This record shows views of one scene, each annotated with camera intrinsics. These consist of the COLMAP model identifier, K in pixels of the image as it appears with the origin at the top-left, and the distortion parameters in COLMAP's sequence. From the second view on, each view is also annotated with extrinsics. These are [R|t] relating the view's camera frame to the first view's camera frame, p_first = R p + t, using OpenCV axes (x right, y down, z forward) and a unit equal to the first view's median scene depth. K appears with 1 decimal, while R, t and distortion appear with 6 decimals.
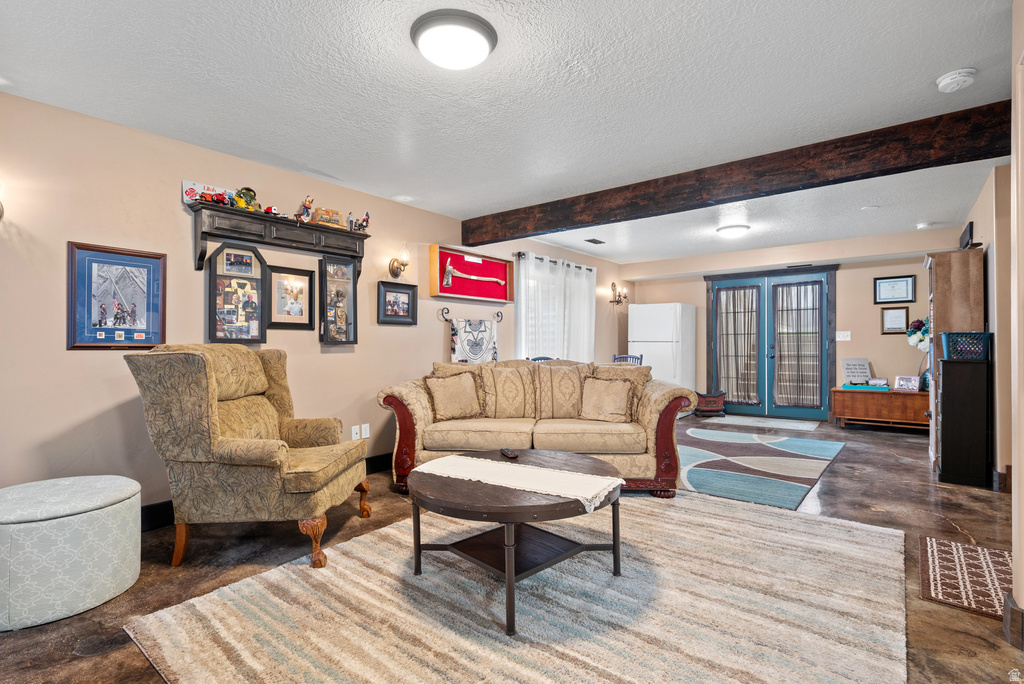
lens RADIAL K [[488.5, 0, 512.0], [0, 488.5, 342.0], [0, 0, 1]] dist [-0.001954, -0.000415]
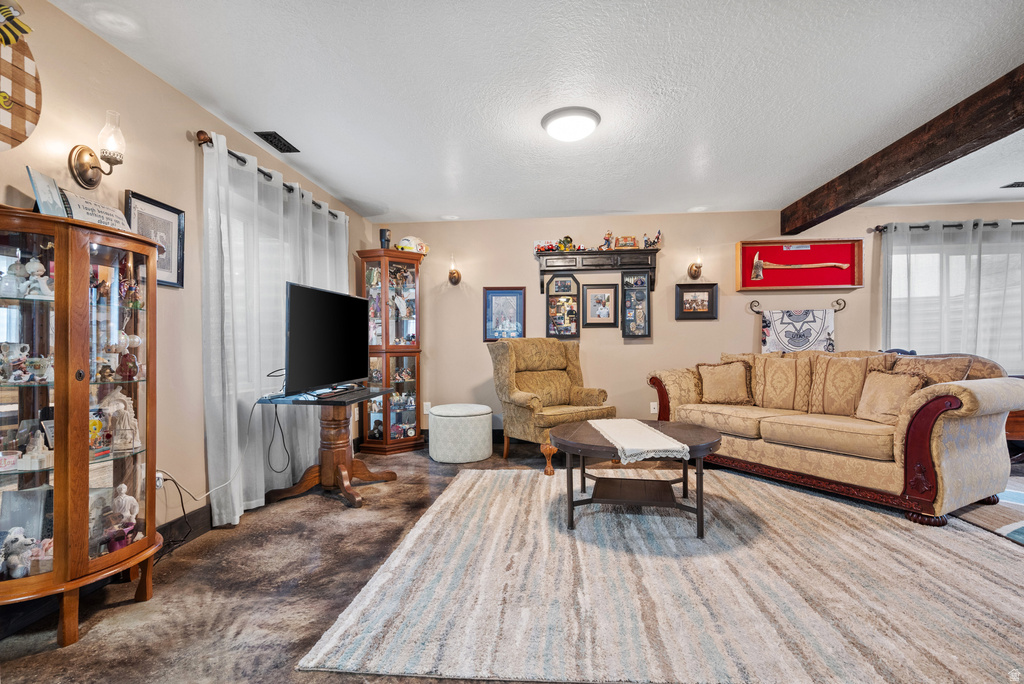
lens RADIAL K [[459.2, 0, 516.6], [0, 459.2, 348.1], [0, 0, 1]] dist [-0.000247, -0.000015]
pose [[0.558695, -0.003741, -0.829365, 0.499446], [0.013394, 0.999900, 0.004513, 0.023836], [0.829265, -0.013630, 0.558689, 0.051018]]
